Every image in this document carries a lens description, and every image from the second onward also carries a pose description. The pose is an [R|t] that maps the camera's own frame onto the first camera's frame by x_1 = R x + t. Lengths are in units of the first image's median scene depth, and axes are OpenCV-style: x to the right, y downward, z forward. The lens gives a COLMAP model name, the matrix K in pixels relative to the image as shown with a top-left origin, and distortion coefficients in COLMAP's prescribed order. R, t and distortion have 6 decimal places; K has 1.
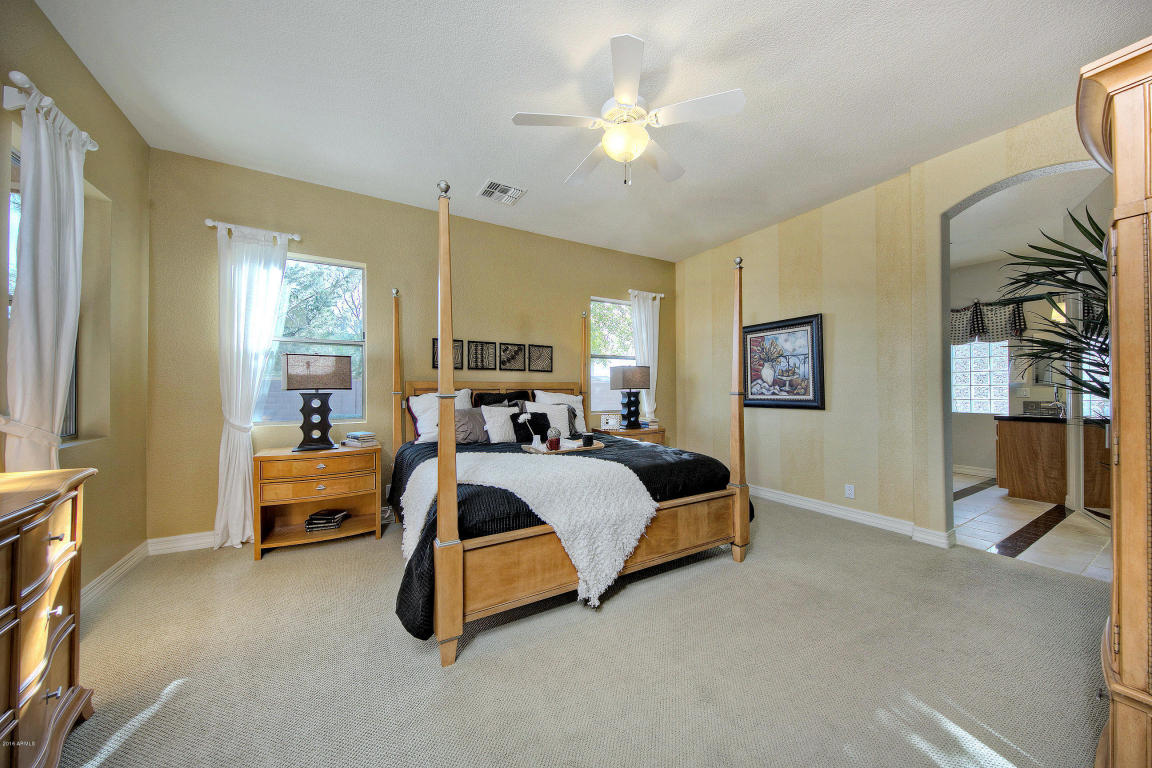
lens RADIAL K [[388.0, 0, 581.3], [0, 388.0, 385.0], [0, 0, 1]] dist [-0.007394, -0.000256]
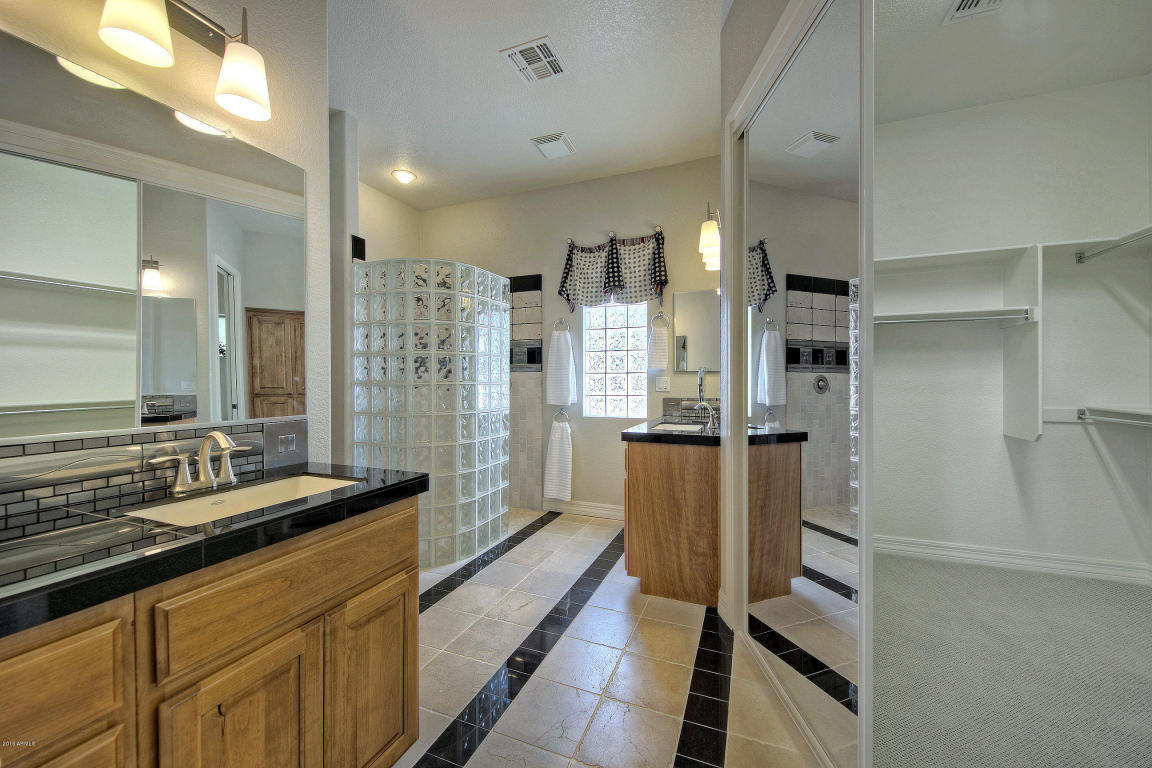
lens RADIAL K [[449.1, 0, 572.0], [0, 449.1, 382.9], [0, 0, 1]] dist [-0.003522, -0.001090]
pose [[0.794725, -0.004190, 0.606955, 0.591439], [-0.006194, 0.999868, 0.015012, 0.007093], [-0.606938, -0.015690, 0.794594, 0.510697]]
